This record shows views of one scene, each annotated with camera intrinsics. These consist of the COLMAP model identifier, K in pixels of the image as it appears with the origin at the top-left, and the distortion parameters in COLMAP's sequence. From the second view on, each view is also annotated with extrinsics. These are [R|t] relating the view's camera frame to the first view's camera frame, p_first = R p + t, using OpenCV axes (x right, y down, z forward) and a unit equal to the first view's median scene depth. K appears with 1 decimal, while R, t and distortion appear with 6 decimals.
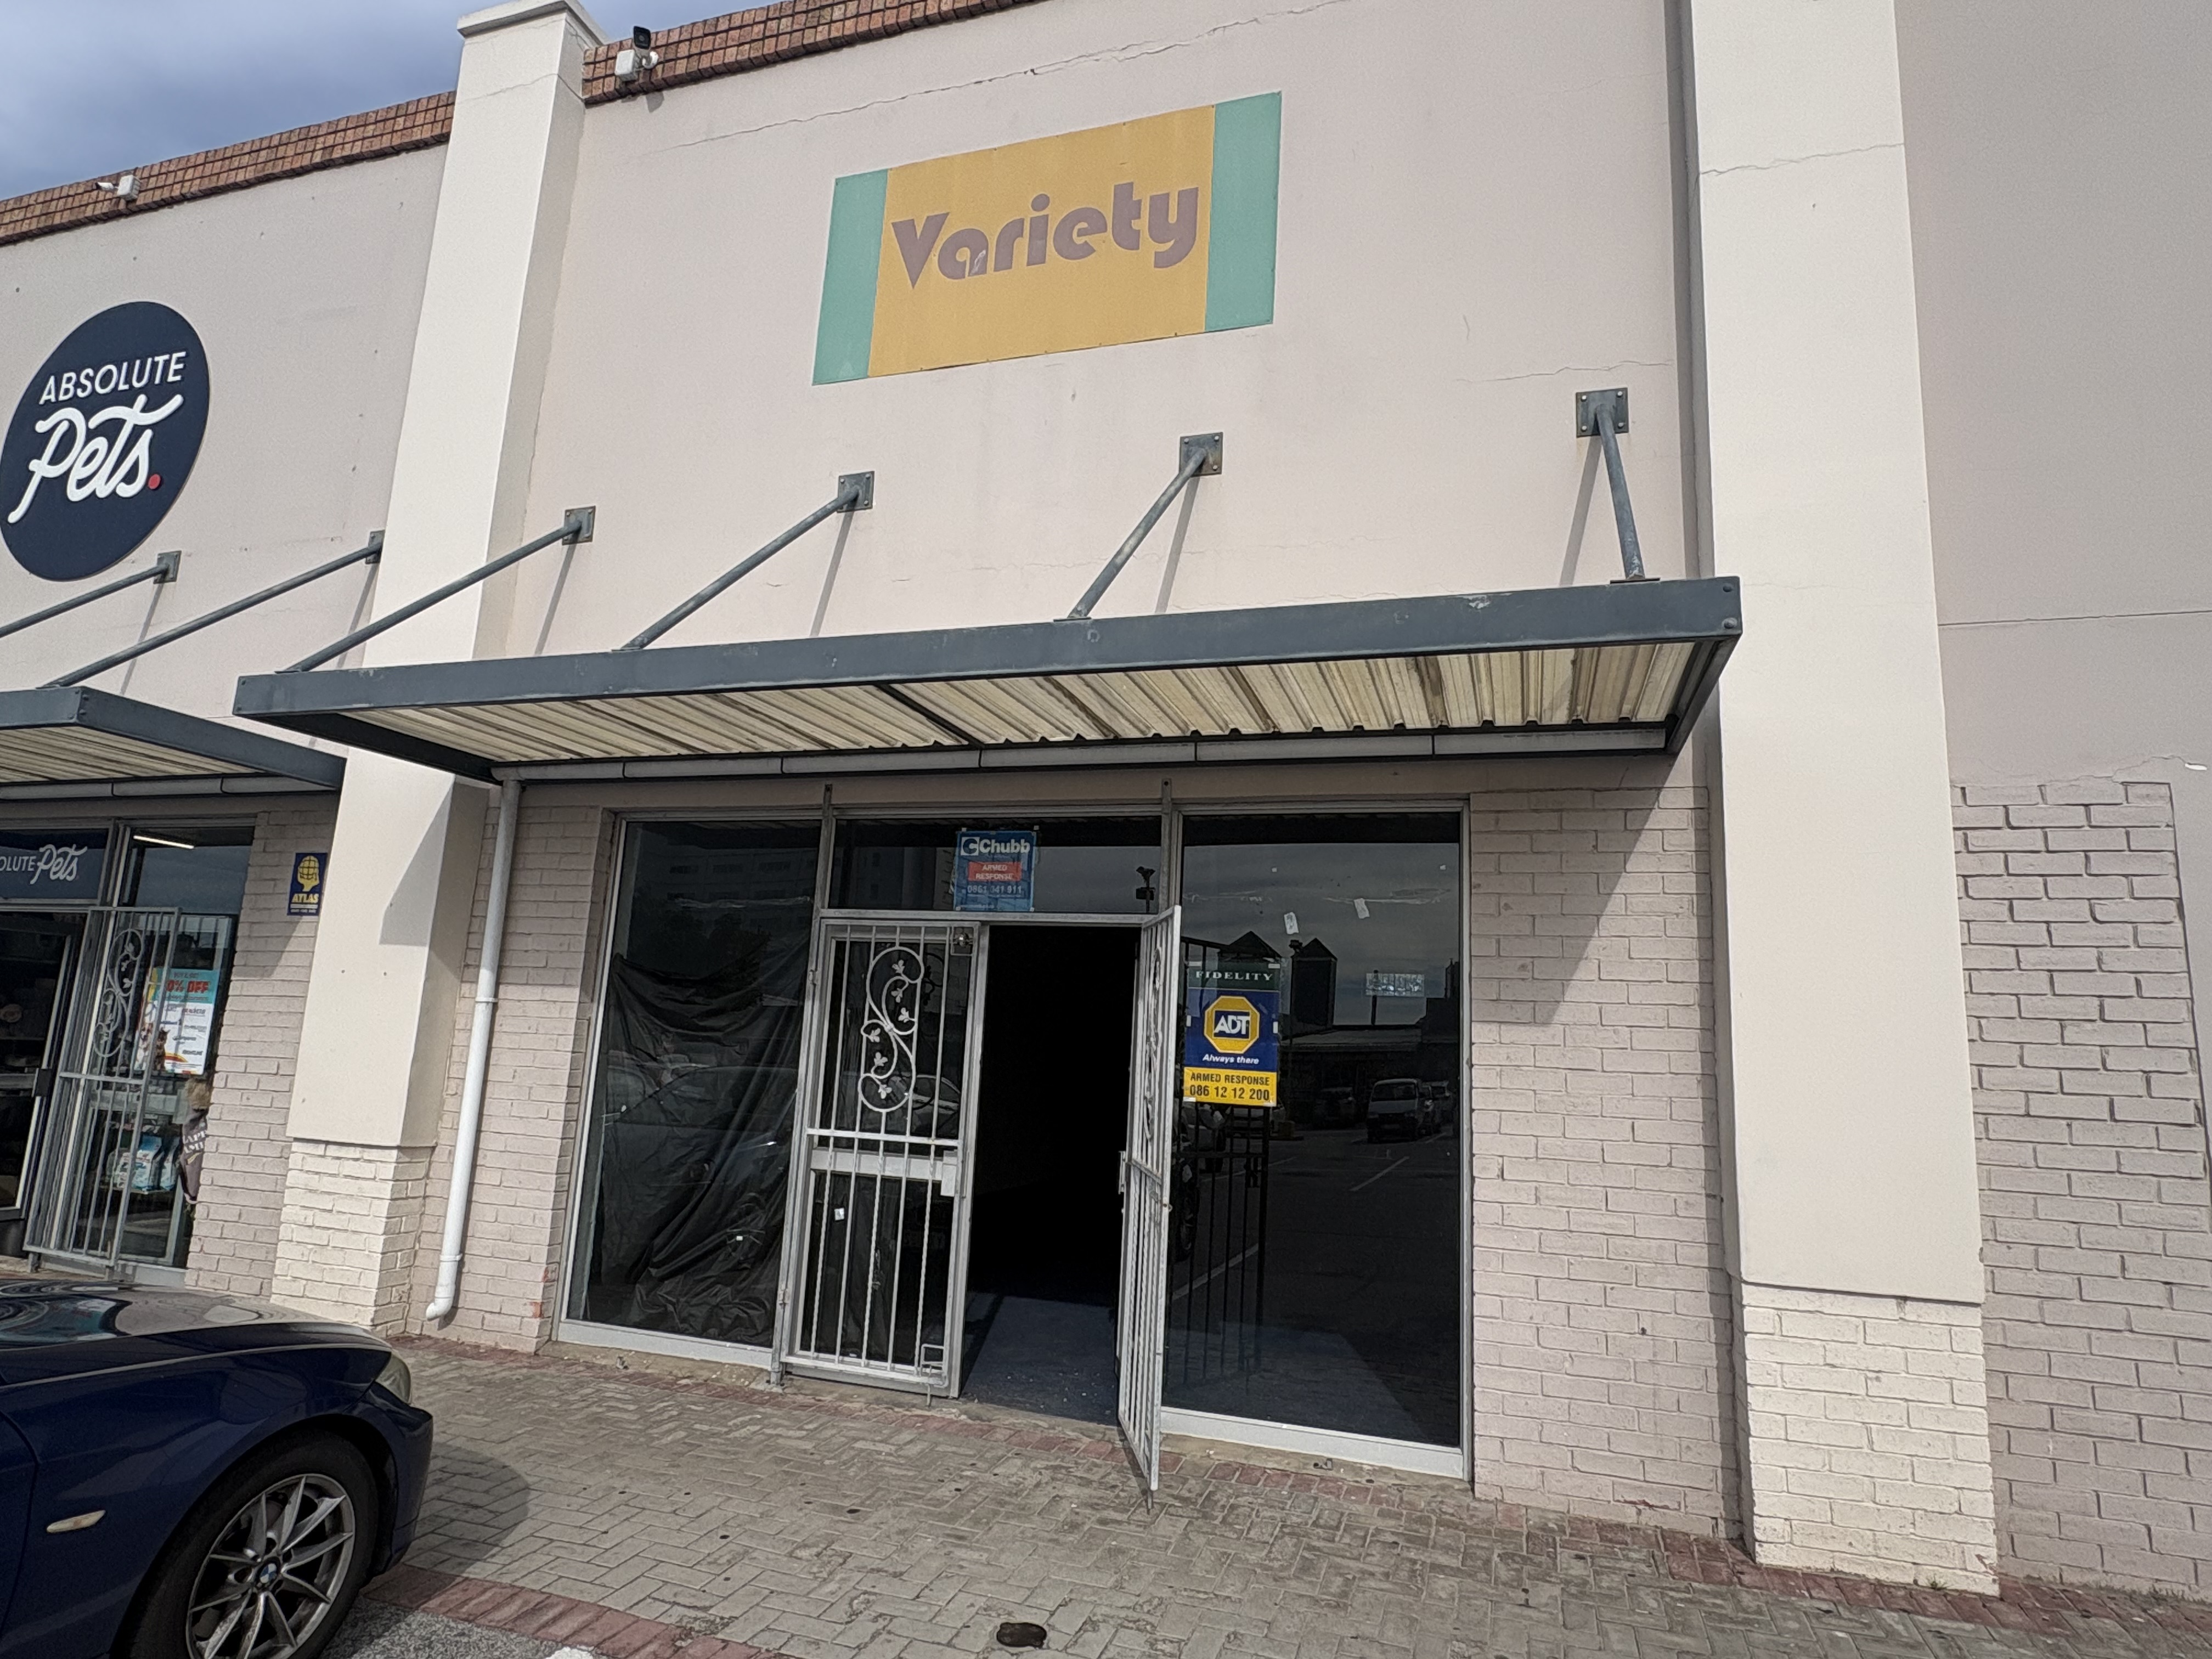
lens RADIAL K [[1224.7, 0, 1112.2], [0, 1224.7, 835.6], [0, 0, 1]] dist [-0.004867, -0.000248]
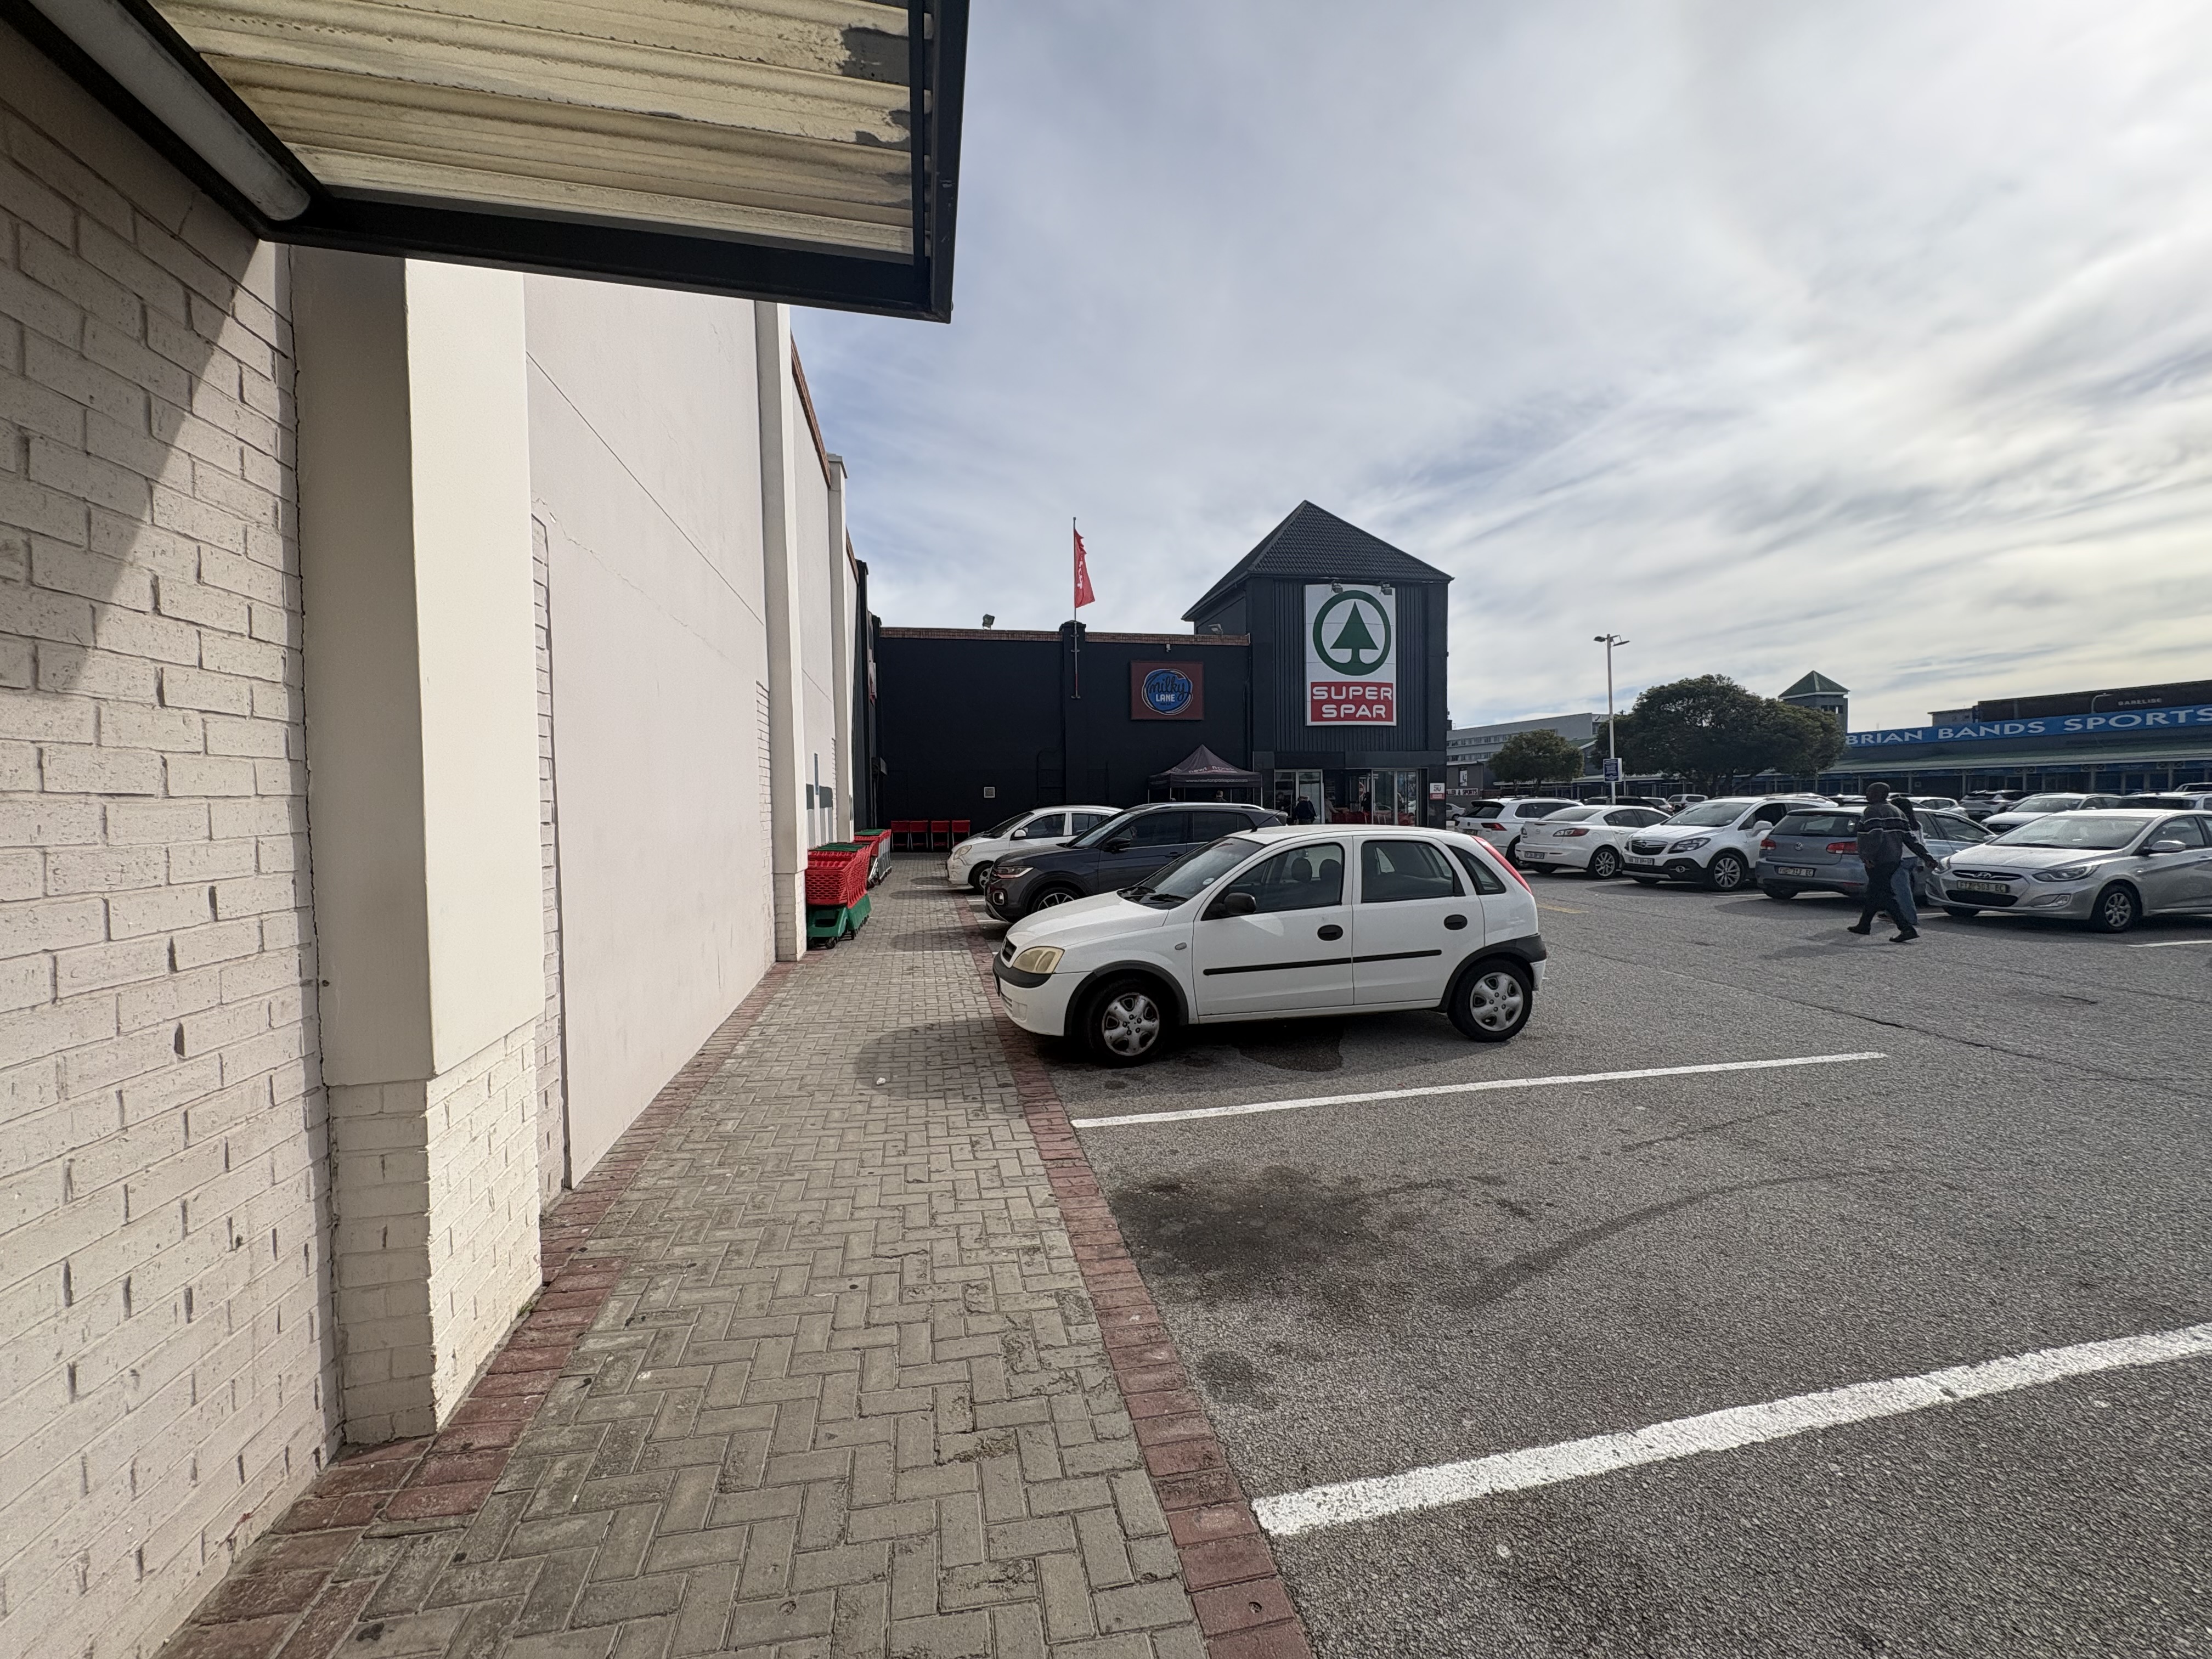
lens RADIAL K [[877.6, 0, 1103.8], [0, 877.6, 831.6], [0, 0, 1]] dist [-0.000869, 0.000403]
pose [[-0.500829, -0.071139, 0.862618, -0.098992], [-0.165335, 0.986128, -0.014667, 0.141987], [-0.849608, -0.149967, -0.505644, 0.815909]]
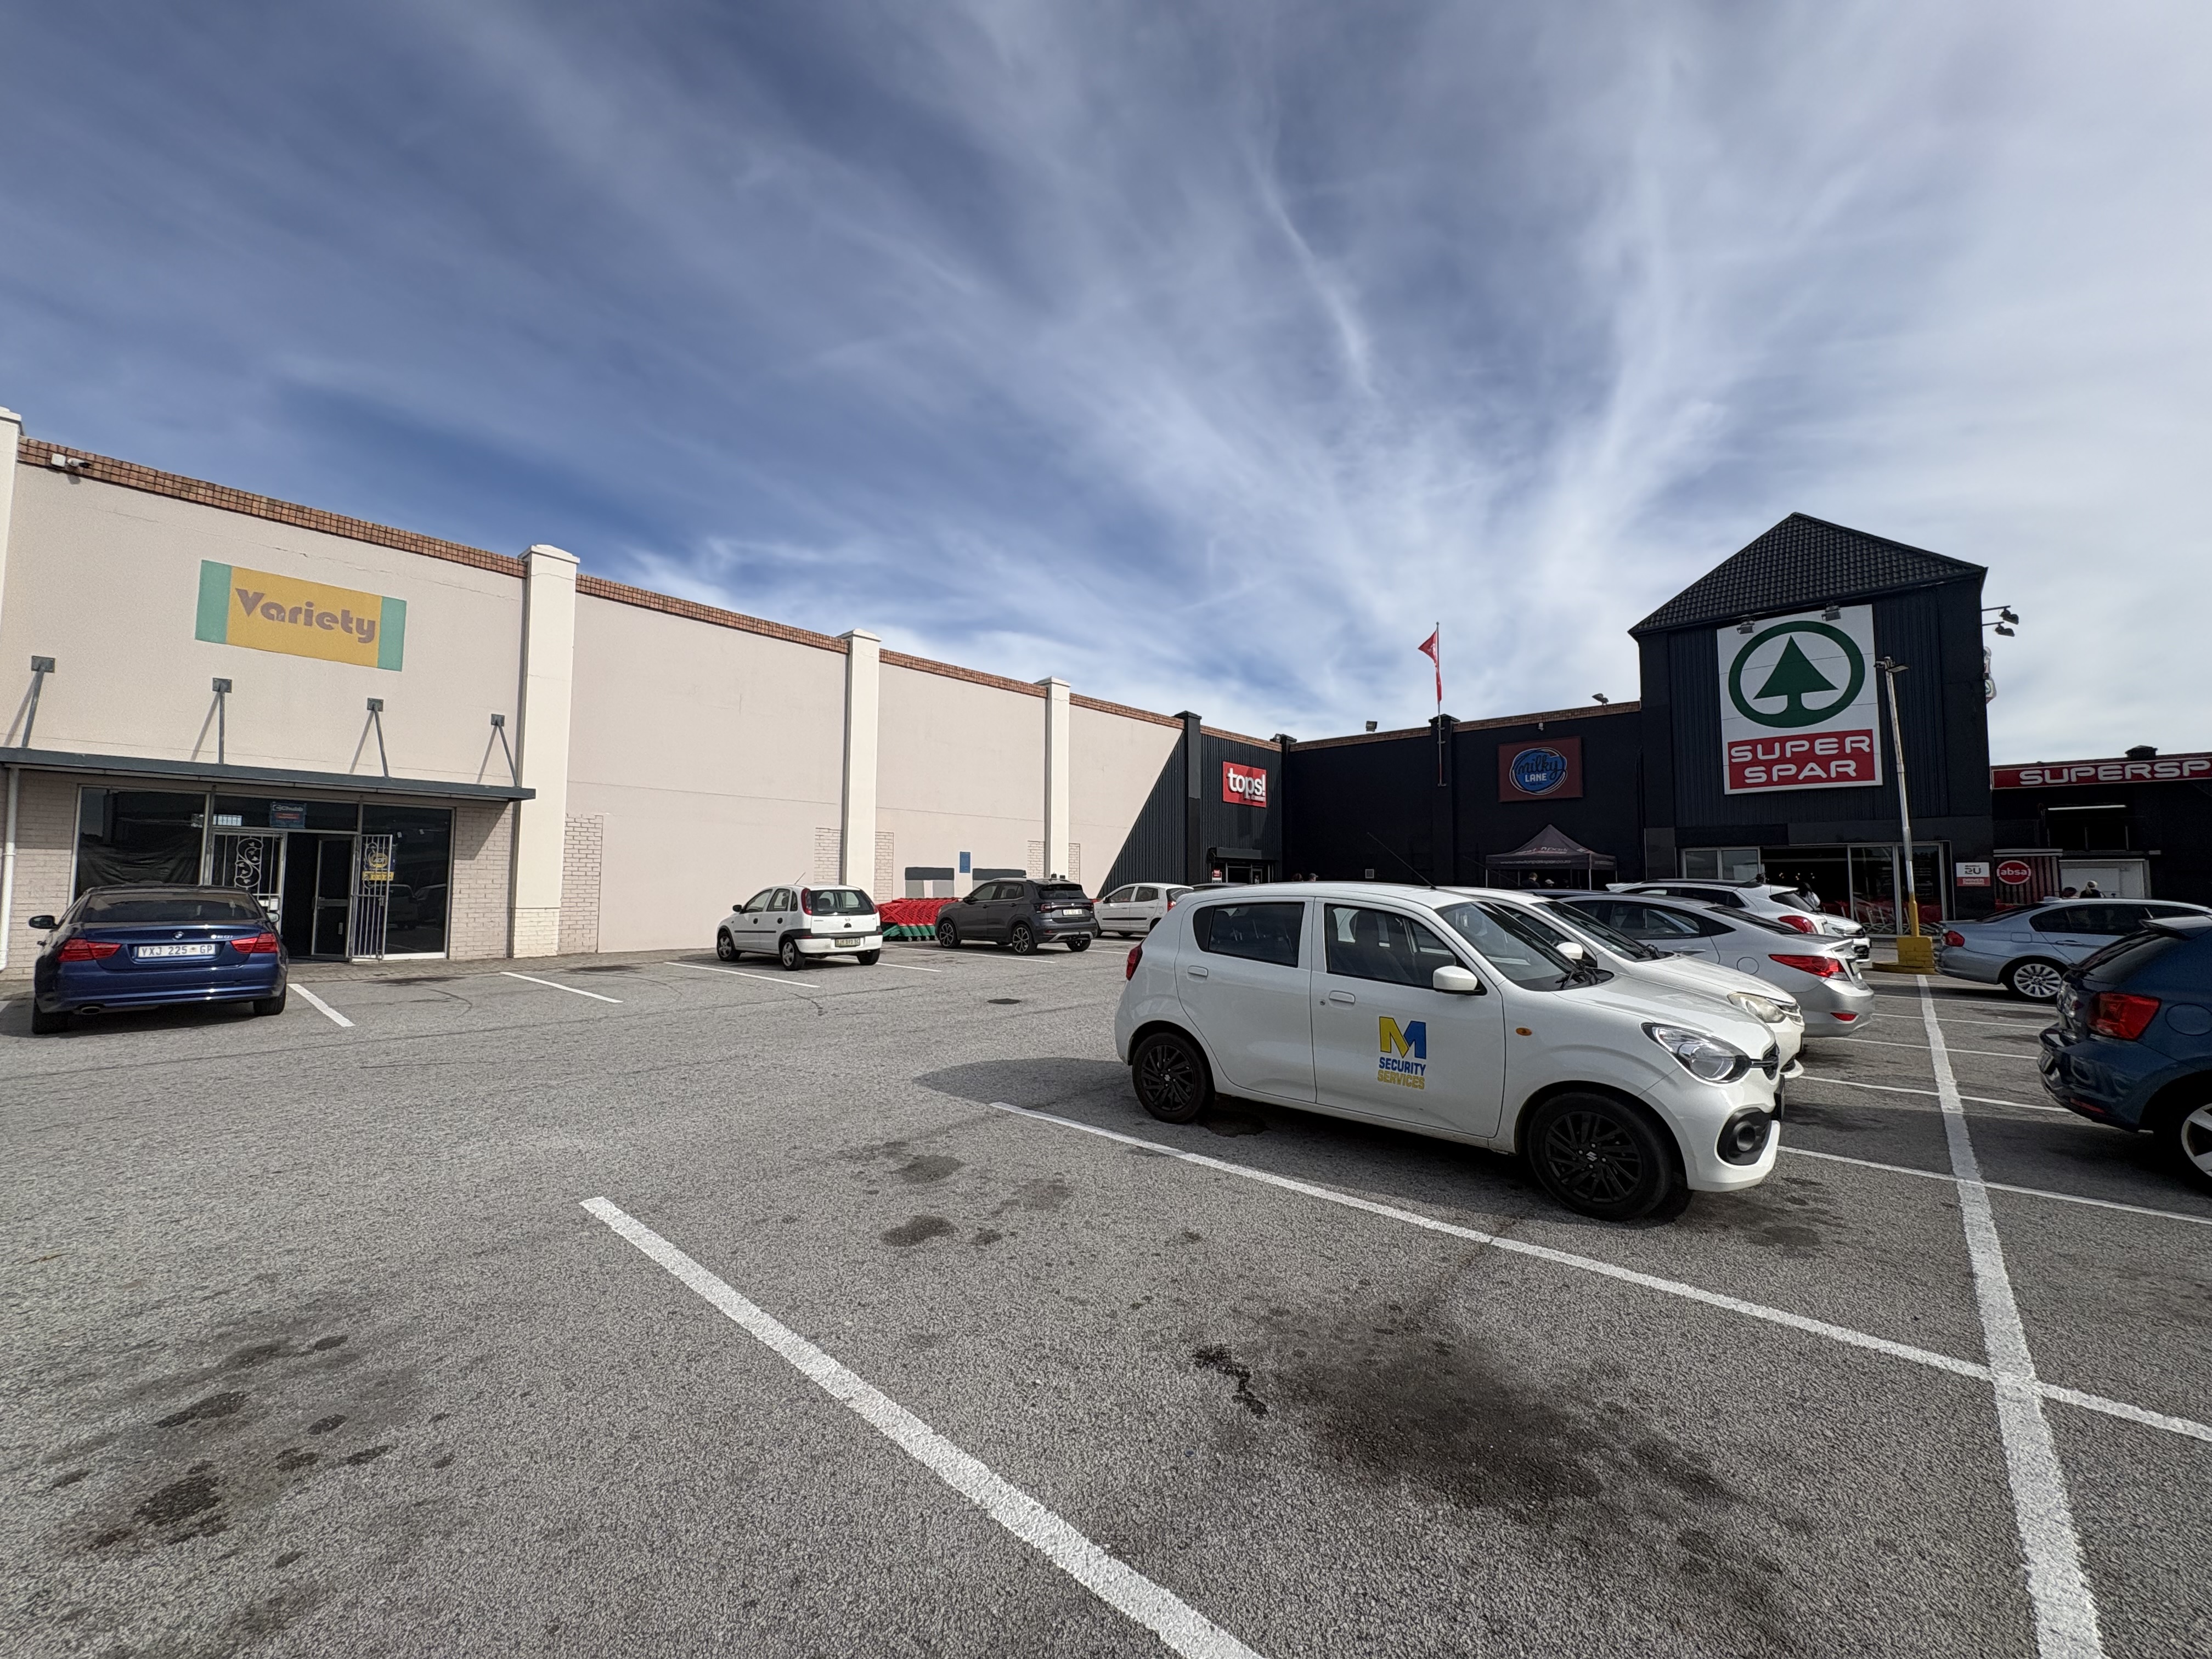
lens RADIAL K [[877.6, 0, 1110.3], [0, 877.6, 832.0], [0, 0, 1]] dist [-0.000869, 0.000403]
pose [[0.408689, 0.011759, 0.912598, -1.622399], [-0.148998, 0.987362, 0.054004, -0.466335], [-0.900429, -0.158046, 0.405276, -2.390989]]
